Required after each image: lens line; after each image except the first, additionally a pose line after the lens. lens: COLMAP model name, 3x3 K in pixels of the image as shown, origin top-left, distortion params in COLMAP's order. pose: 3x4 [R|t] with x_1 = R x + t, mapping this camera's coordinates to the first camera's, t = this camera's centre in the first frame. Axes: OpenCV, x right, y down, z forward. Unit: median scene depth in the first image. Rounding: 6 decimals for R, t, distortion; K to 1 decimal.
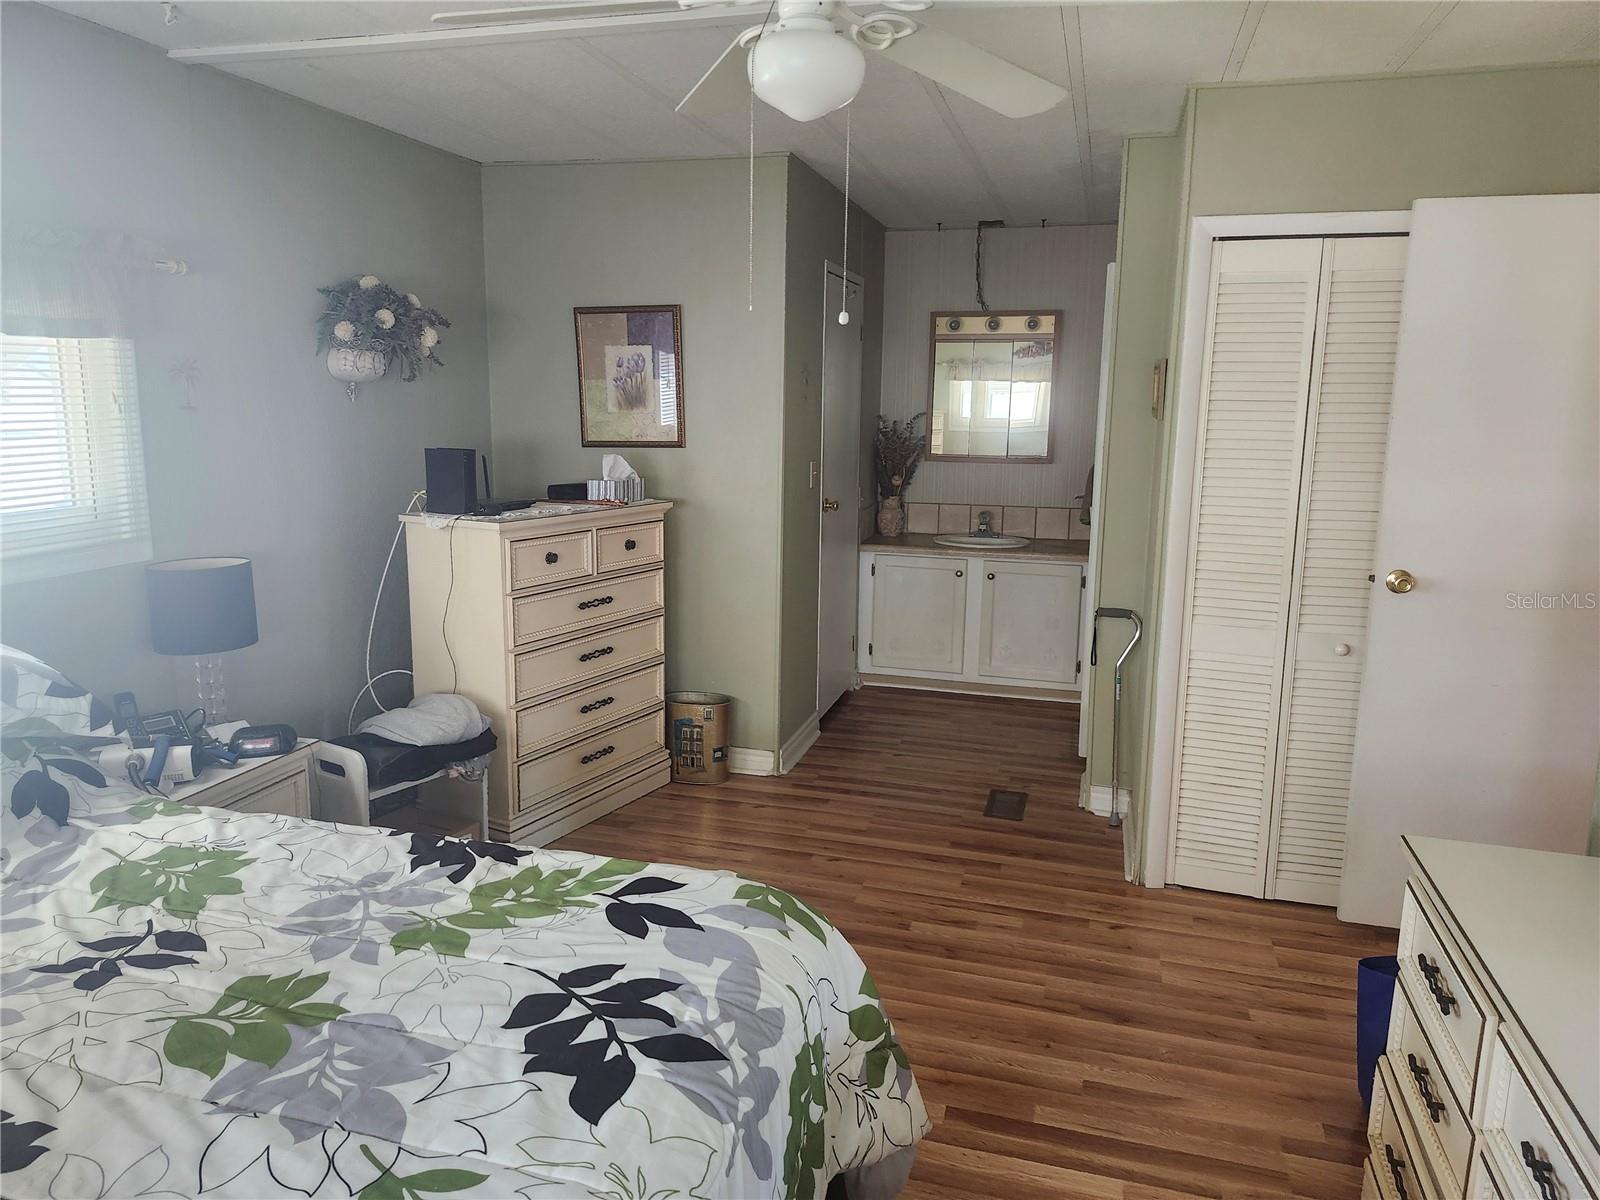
lens RADIAL K [[1118.9, 0, 801.9], [0, 1118.9, 599.8], [0, 0, 1]] dist [0.101887, -0.030814]
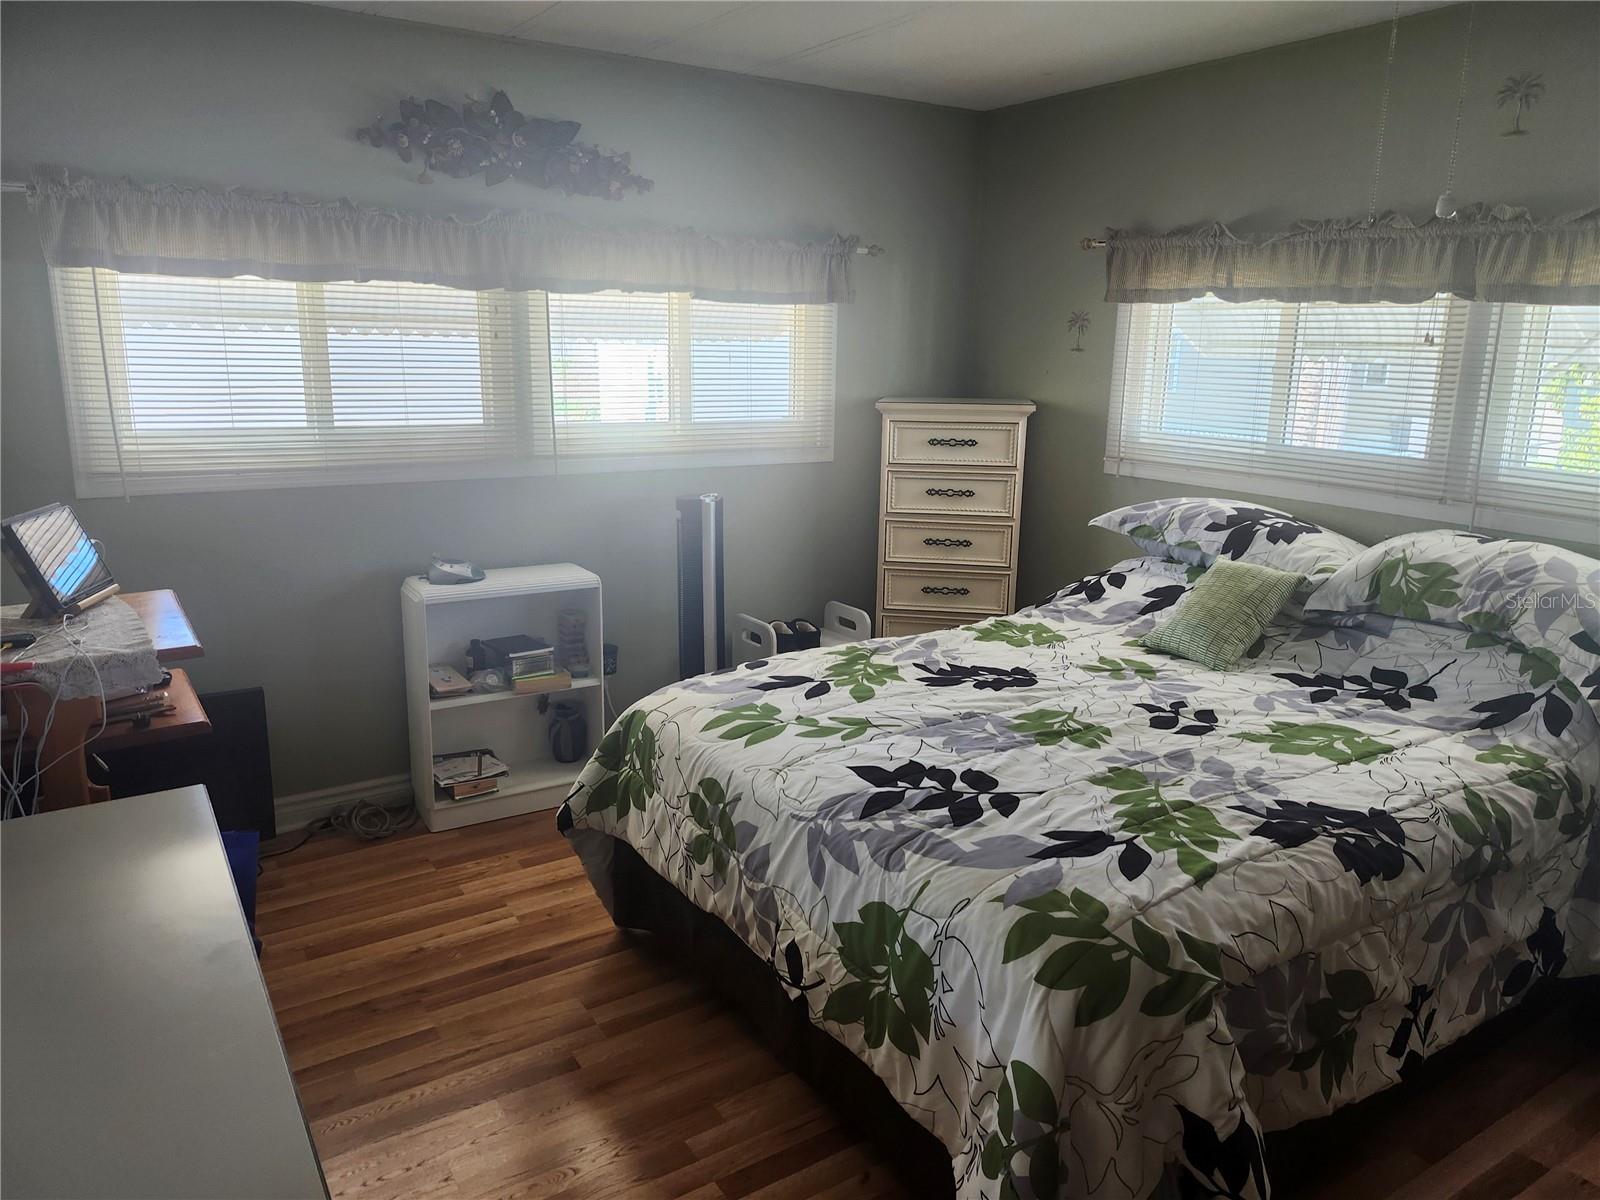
lens RADIAL K [[1118.9, 0, 805.2], [0, 1118.9, 595.5], [0, 0, 1]] dist [0.101887, -0.030814]
pose [[-0.663036, 0.146950, -0.734022, 0.831068], [-0.173593, 0.923632, 0.341715, -0.271201], [0.728182, 0.353990, -0.586892, 1.447959]]
